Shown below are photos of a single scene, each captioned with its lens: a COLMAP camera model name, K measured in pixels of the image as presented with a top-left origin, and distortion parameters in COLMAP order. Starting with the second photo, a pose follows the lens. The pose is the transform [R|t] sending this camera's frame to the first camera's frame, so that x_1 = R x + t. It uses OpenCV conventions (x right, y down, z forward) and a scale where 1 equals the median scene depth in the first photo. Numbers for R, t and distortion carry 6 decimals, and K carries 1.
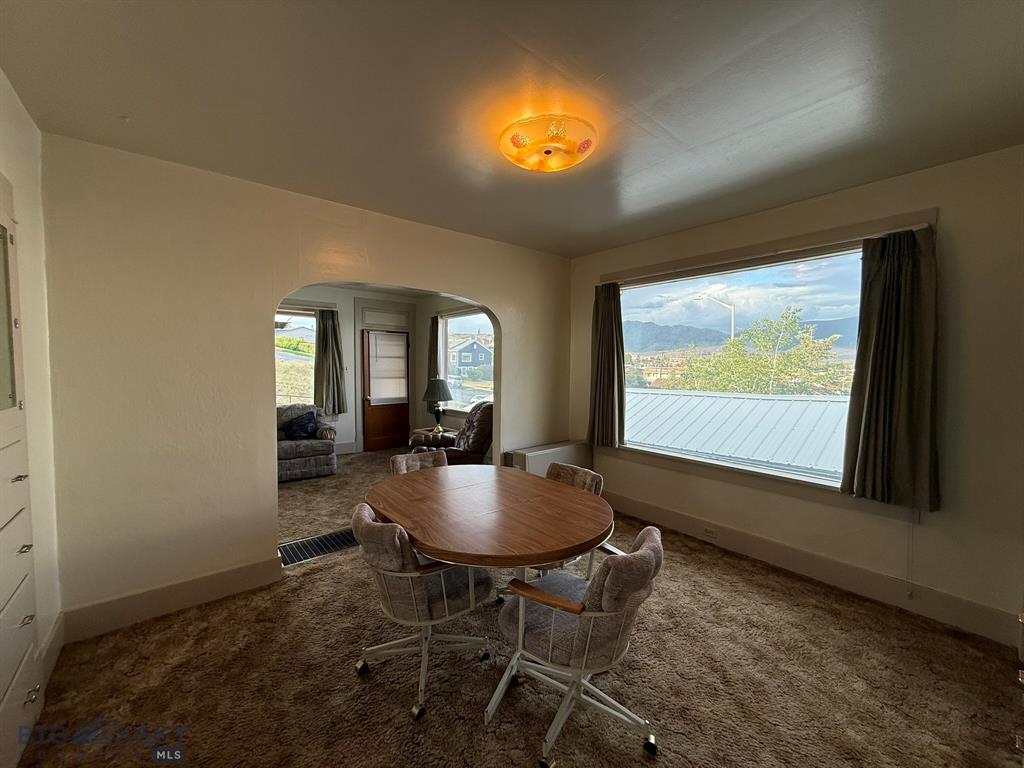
lens RADIAL K [[407.5, 0, 512.0], [0, 407.5, 384.0], [0, 0, 1]] dist [-0.000423, -0.000078]
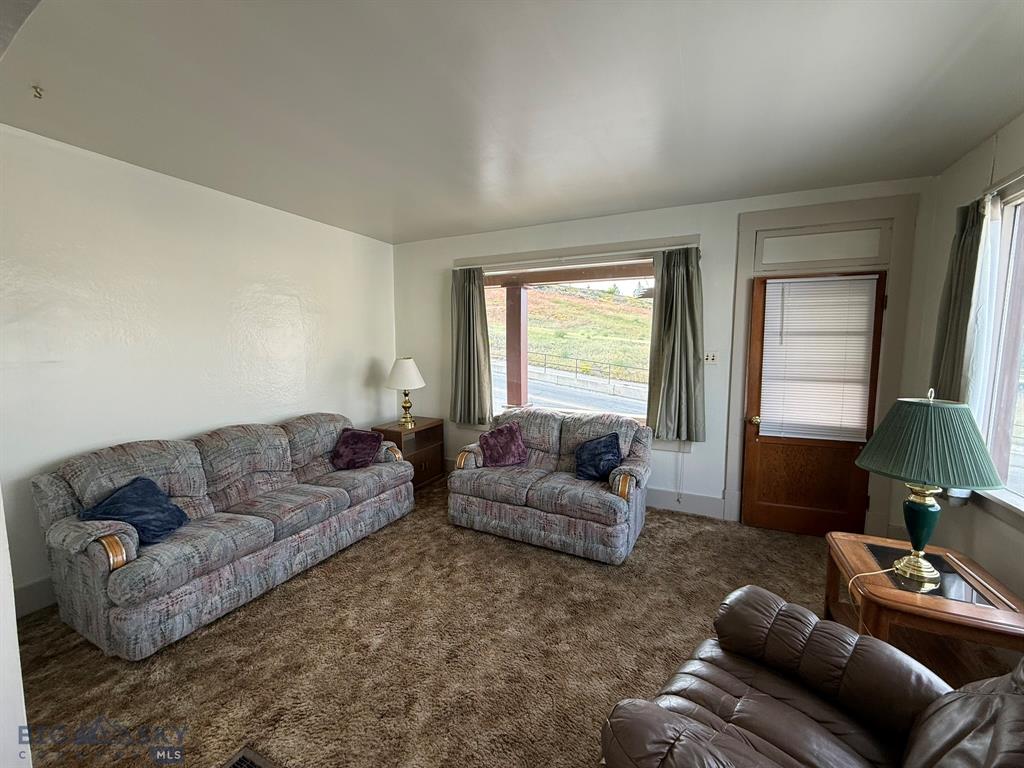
lens RADIAL K [[407.5, 0, 512.0], [0, 407.5, 384.0], [0, 0, 1]] dist [-0.000423, -0.000078]
pose [[0.424115, 0.078166, -0.902229, -0.042093], [-0.045890, 0.996843, 0.064791, -0.026216], [0.904445, 0.013924, 0.426363, 0.544349]]
